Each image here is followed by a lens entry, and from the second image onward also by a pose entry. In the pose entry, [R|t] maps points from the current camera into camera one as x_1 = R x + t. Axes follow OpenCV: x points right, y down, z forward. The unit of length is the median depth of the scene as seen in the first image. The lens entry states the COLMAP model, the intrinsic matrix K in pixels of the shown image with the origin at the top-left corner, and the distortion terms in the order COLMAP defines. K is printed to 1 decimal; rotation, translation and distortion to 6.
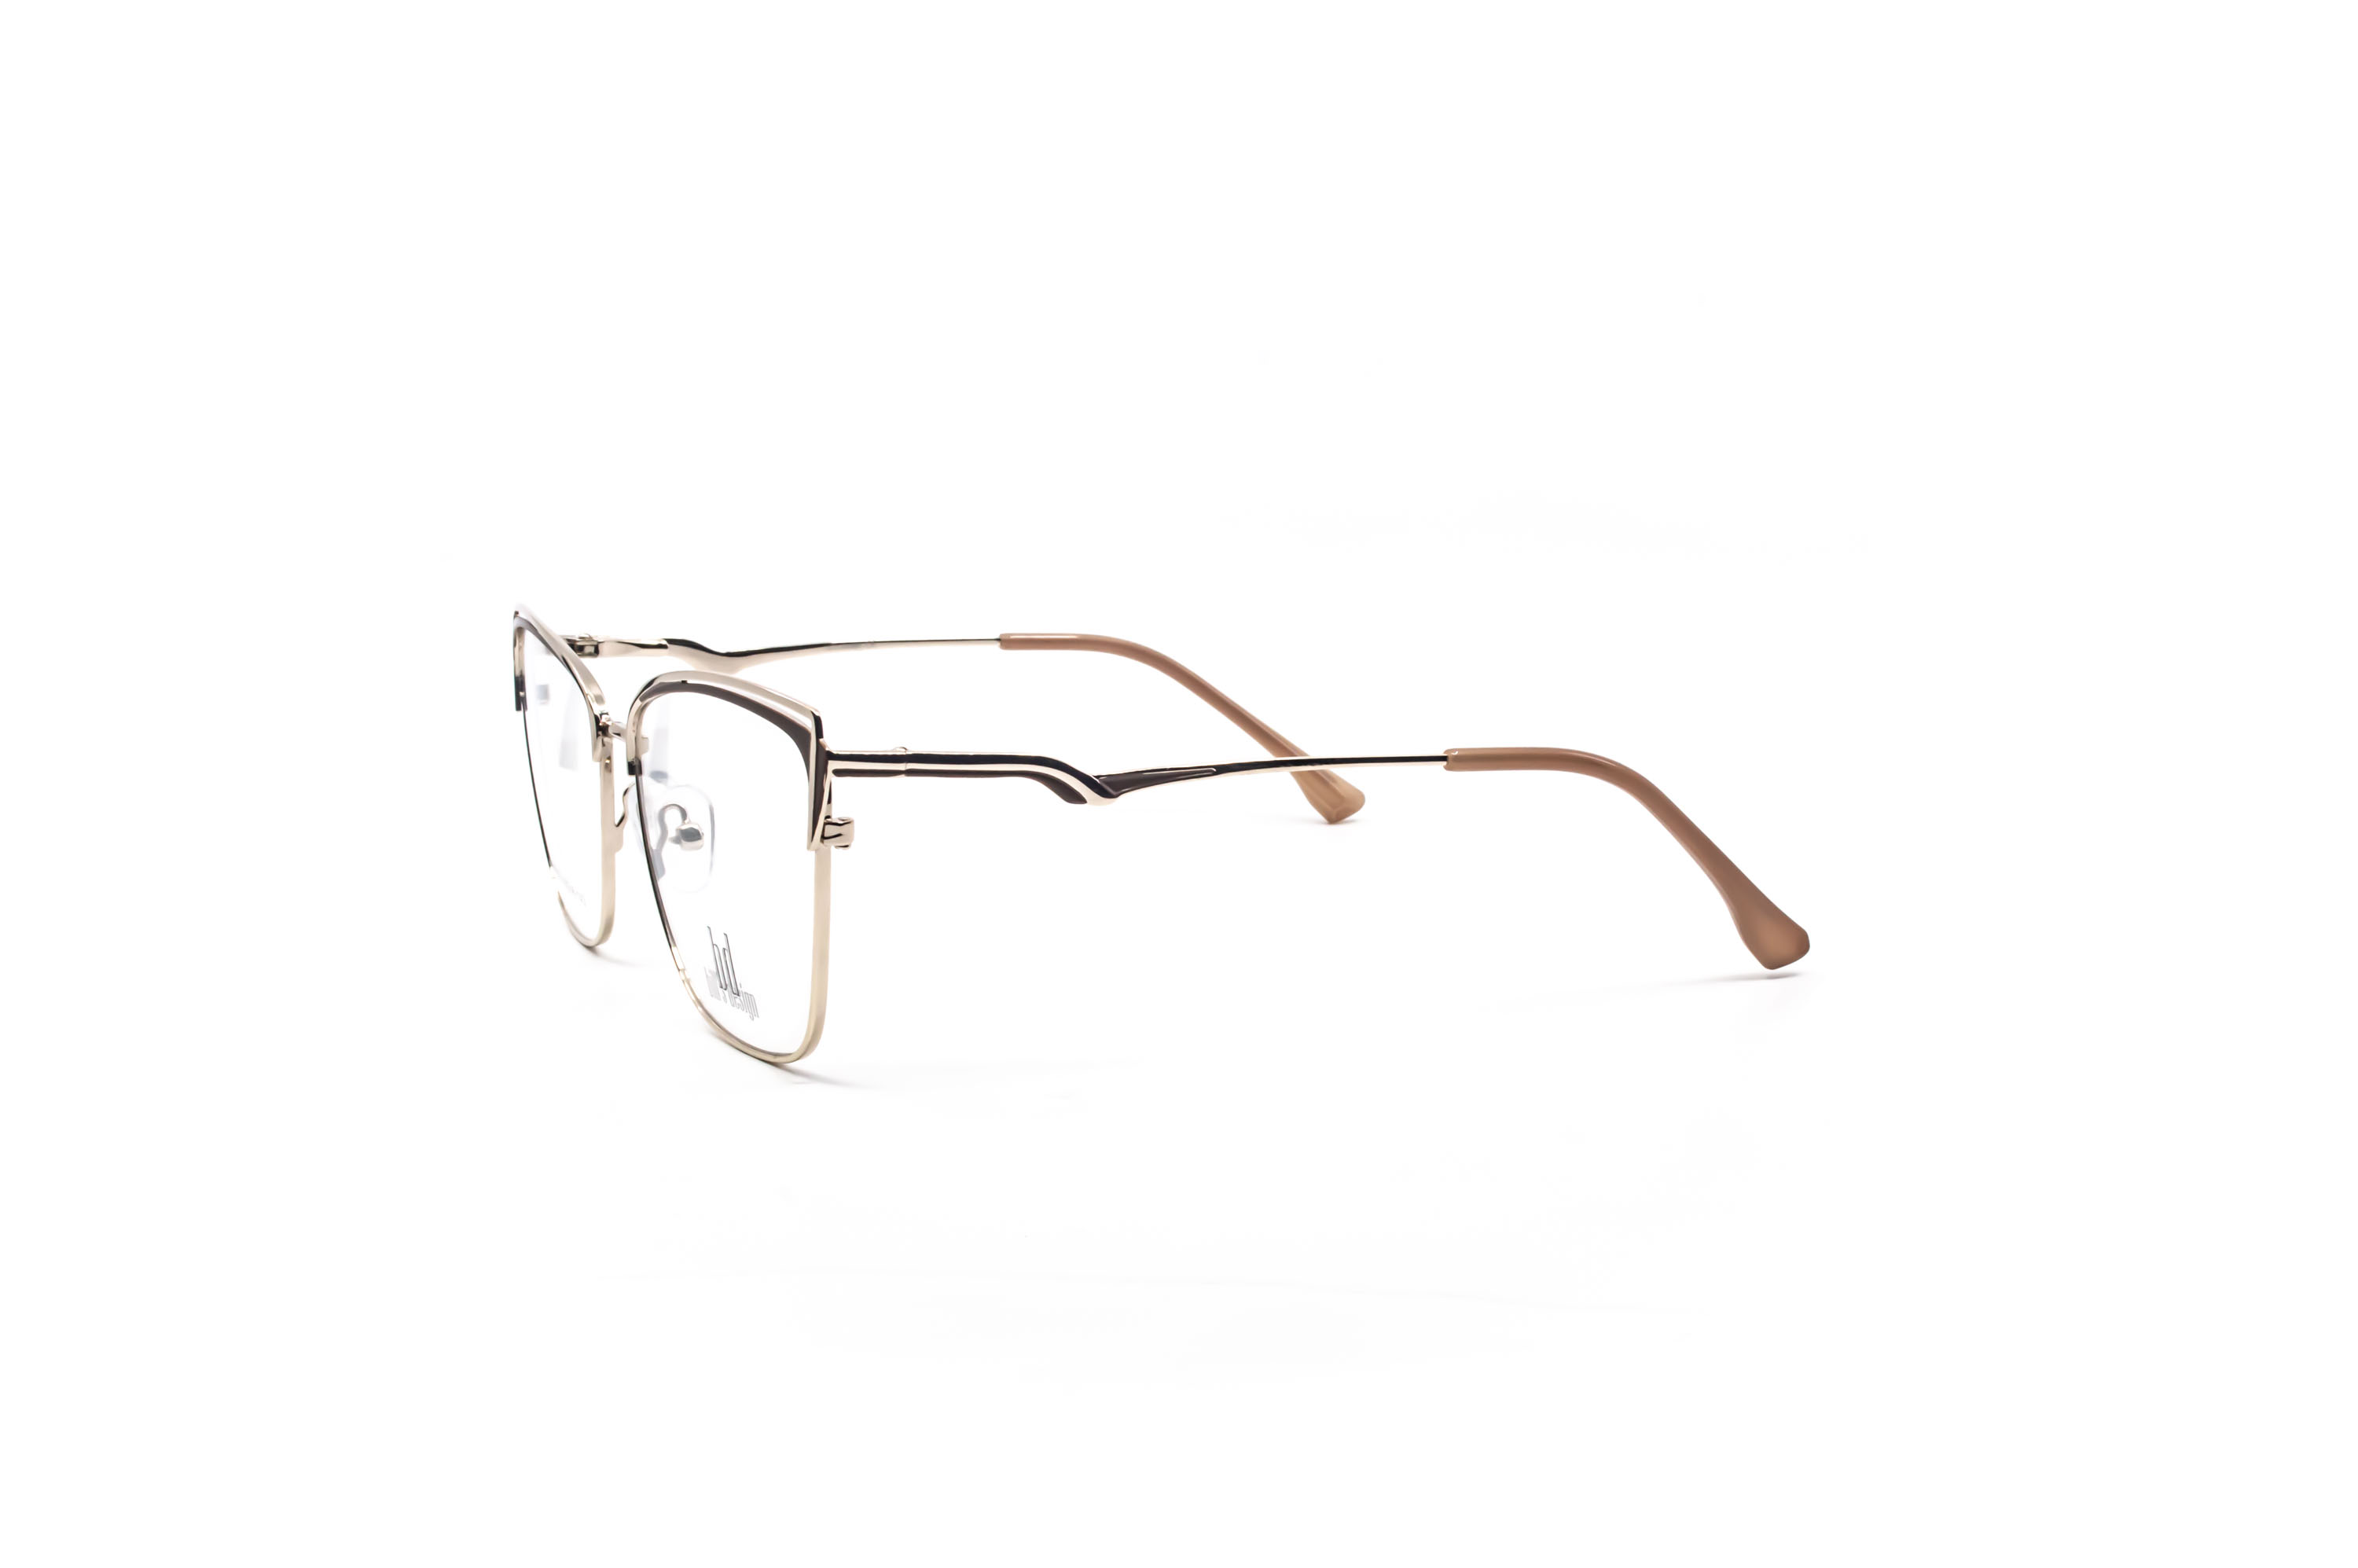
lens RADIAL K [[3064.9, 0, 1179.0], [0, 3064.9, 784.0], [0, 0, 1]] dist [-0.025940, -0.054029]
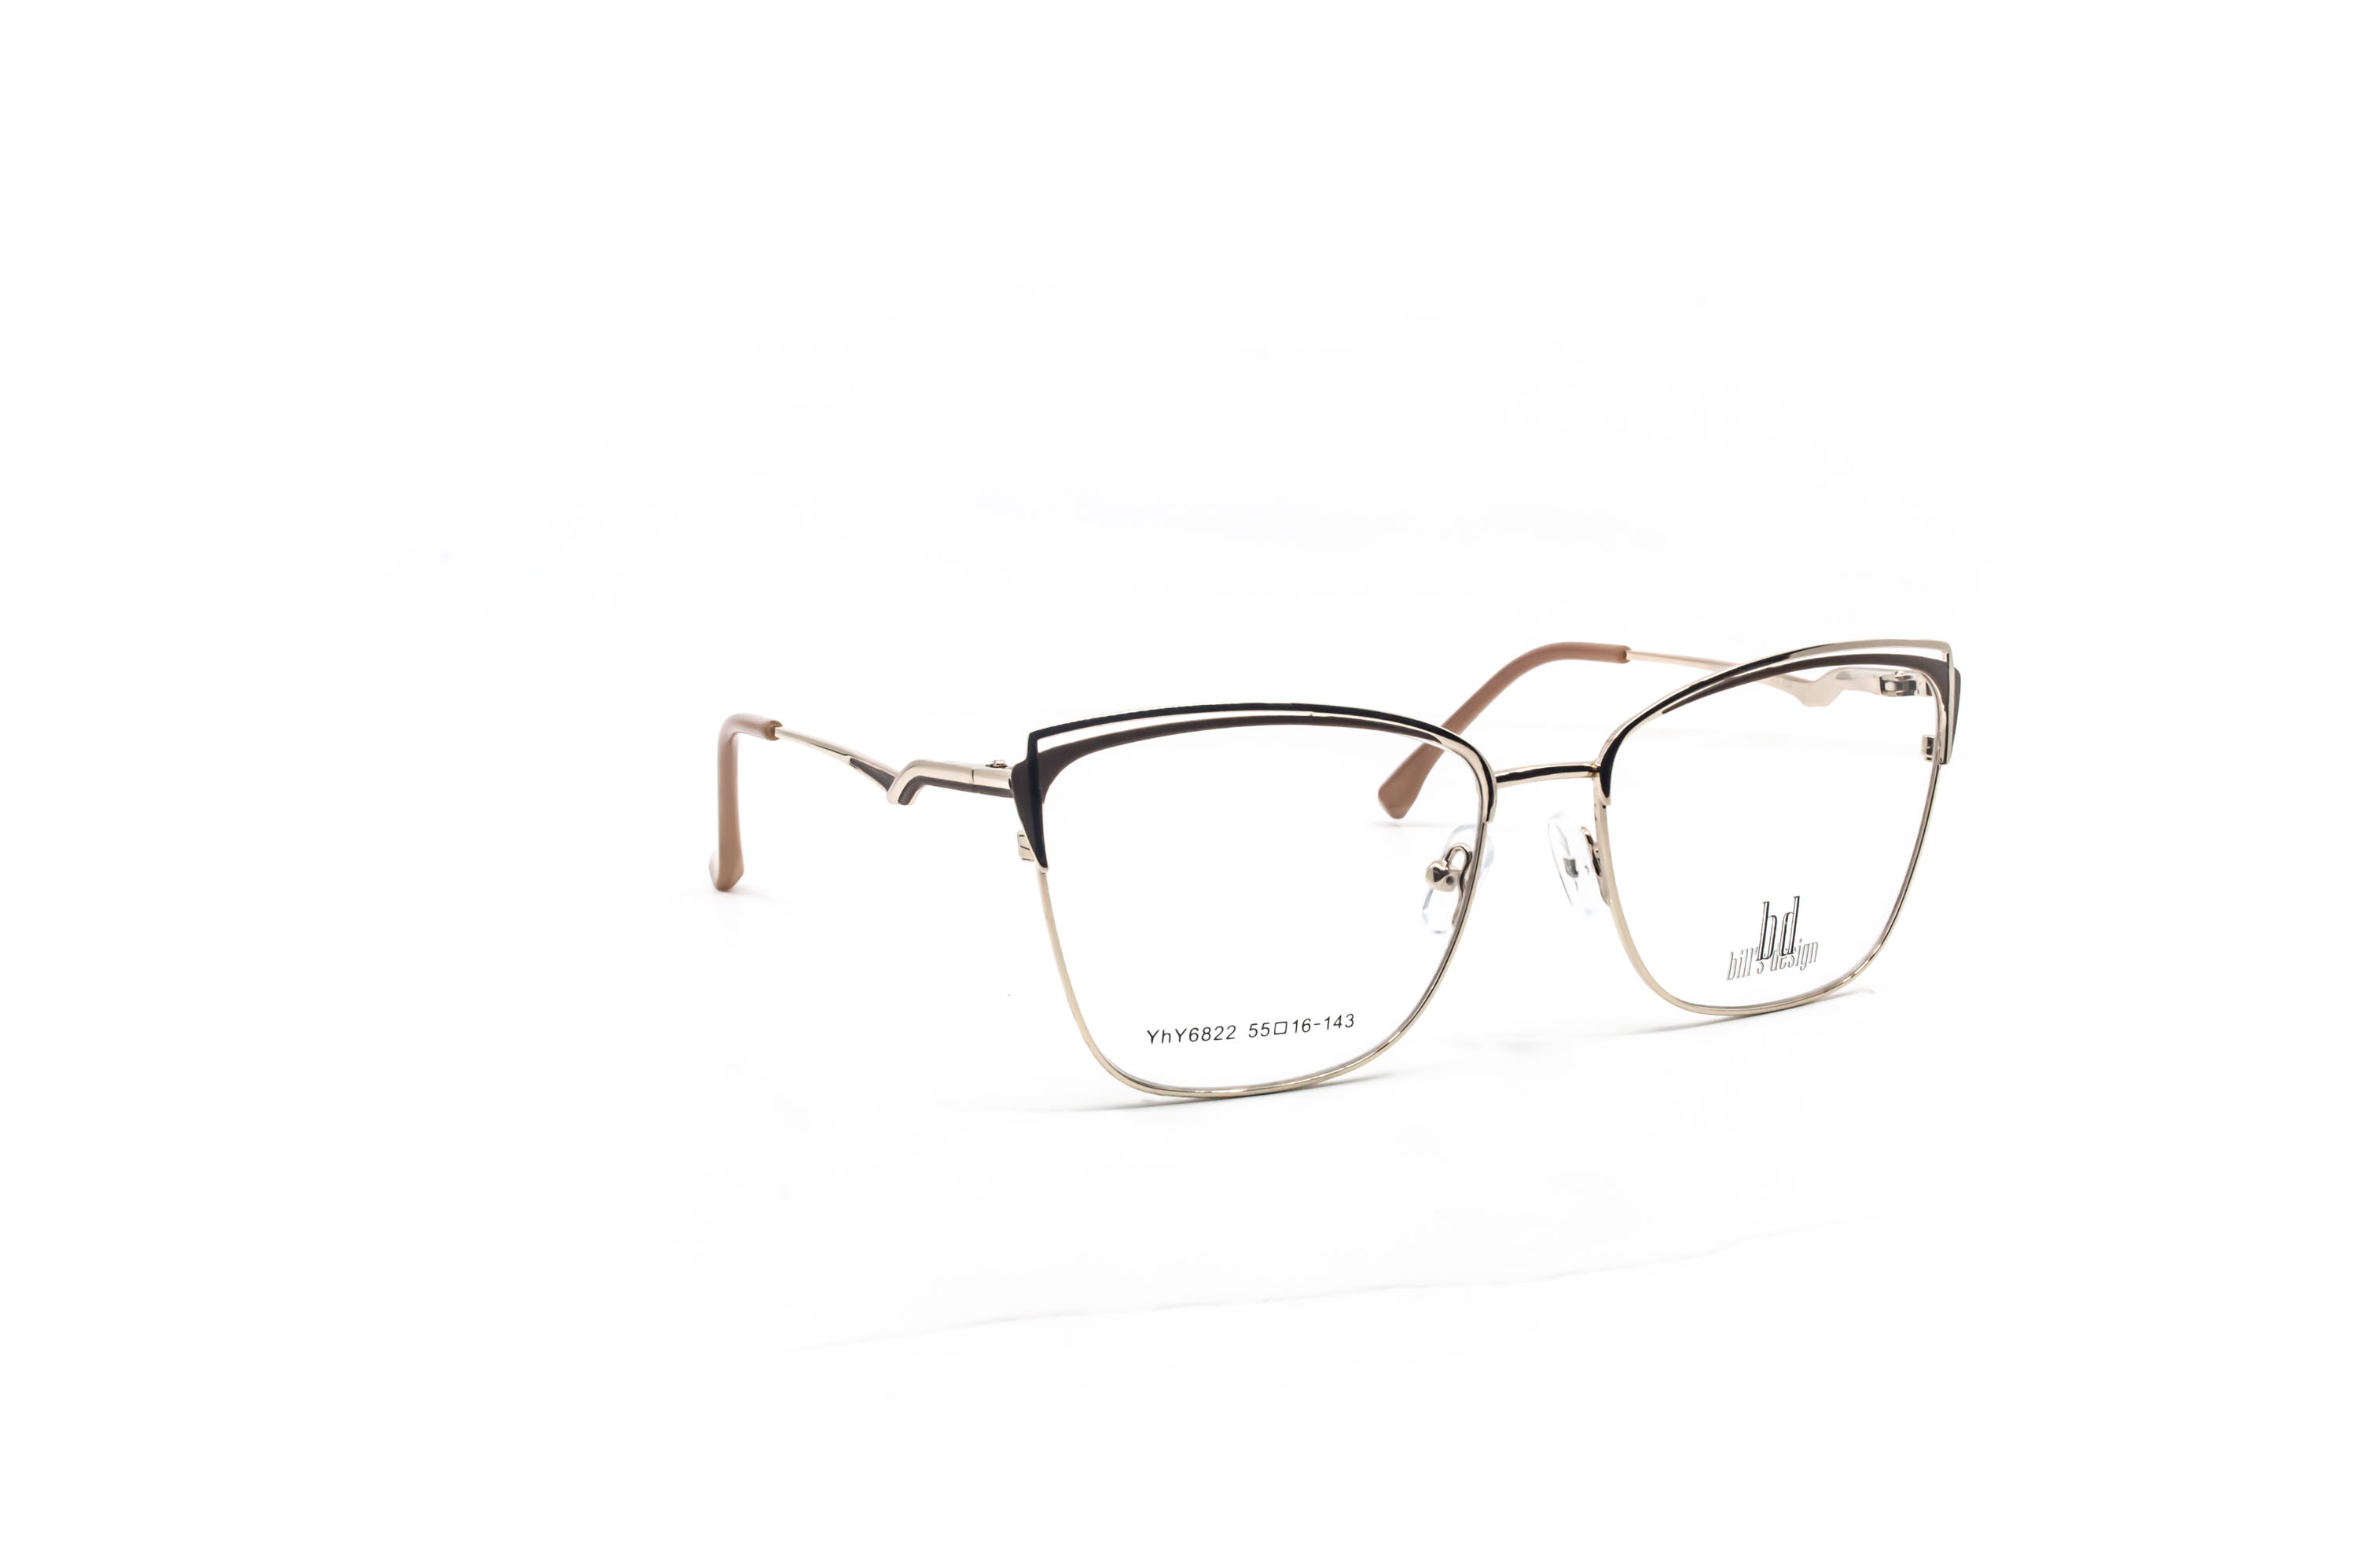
lens RADIAL K [[3064.9, 0, 1179.0], [0, 3064.9, 784.0], [0, 0, 1]] dist [-0.025940, -0.054029]
pose [[0.004982, -0.169558, 0.985508, -1.105735], [0.183542, 0.968932, 0.165778, -0.188926], [-0.982999, 0.180056, 0.035948, 1.094978]]
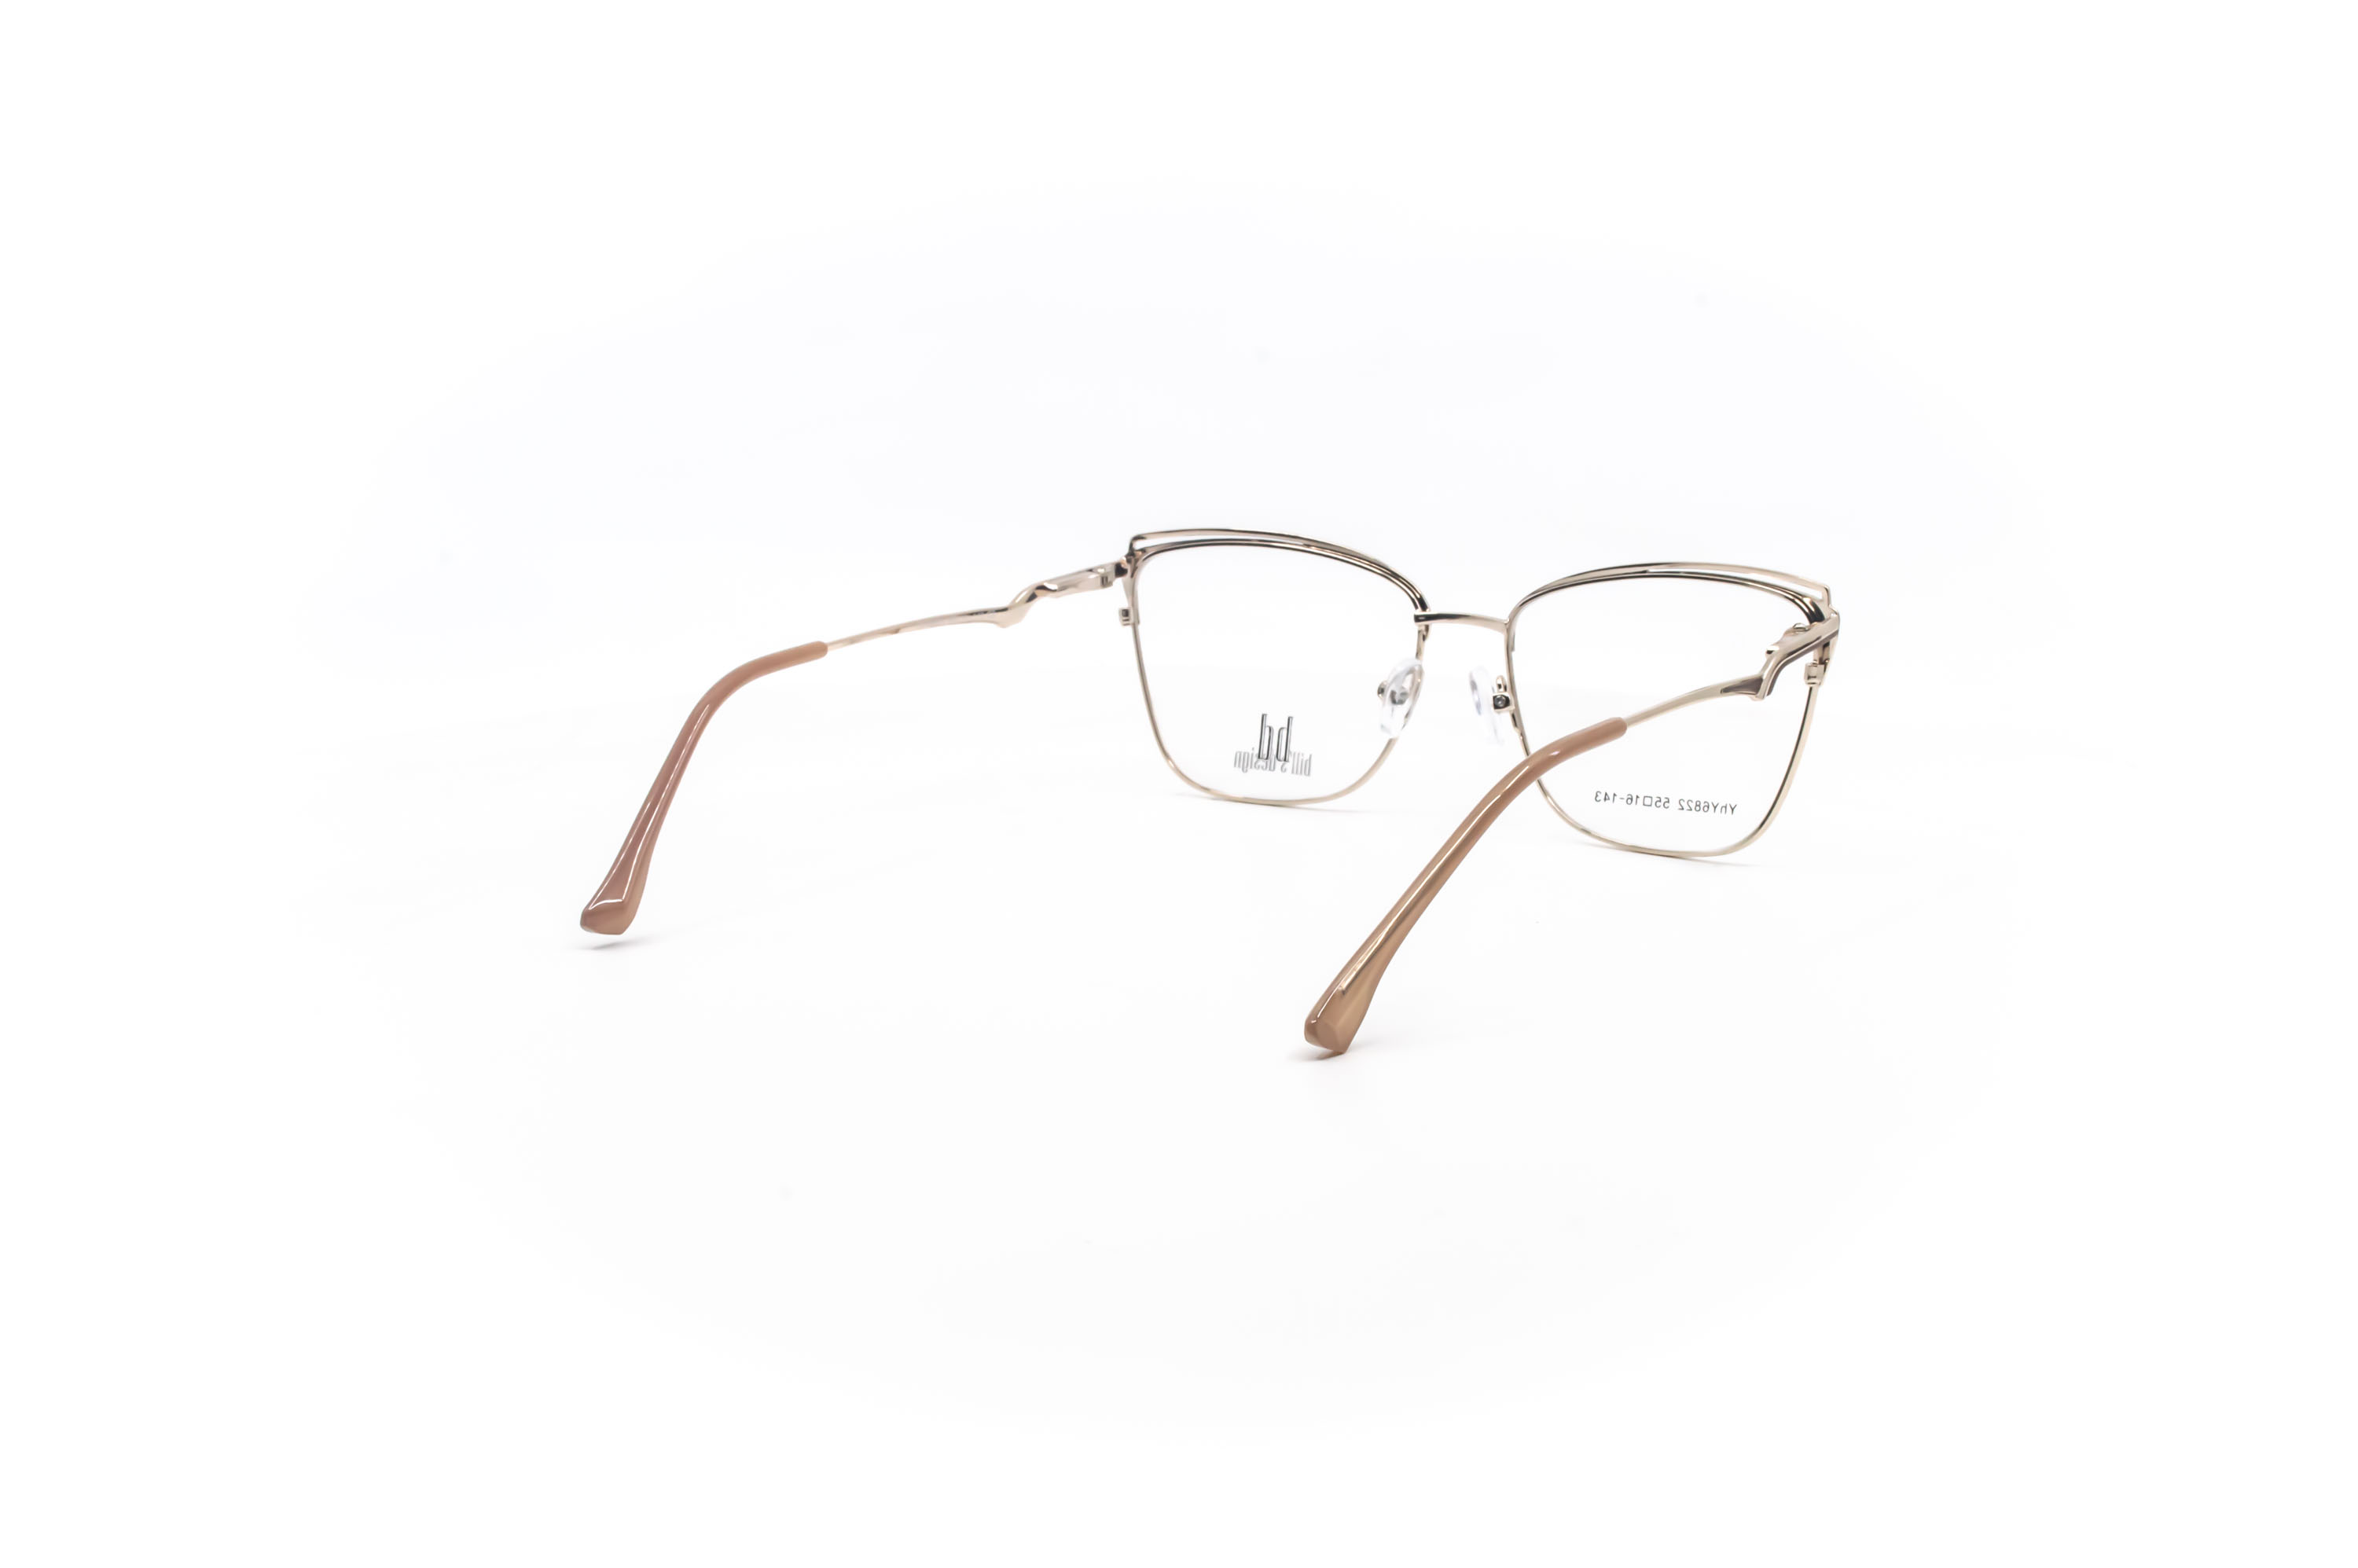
lens RADIAL K [[3064.9, 0, 1179.0], [0, 3064.9, 784.0], [0, 0, 1]] dist [-0.025940, -0.054029]
pose [[-0.869394, 0.098818, -0.484137, 0.560647], [-0.075391, 0.941798, 0.327617, -0.369457], [0.488334, 0.321328, -0.811344, 2.040868]]
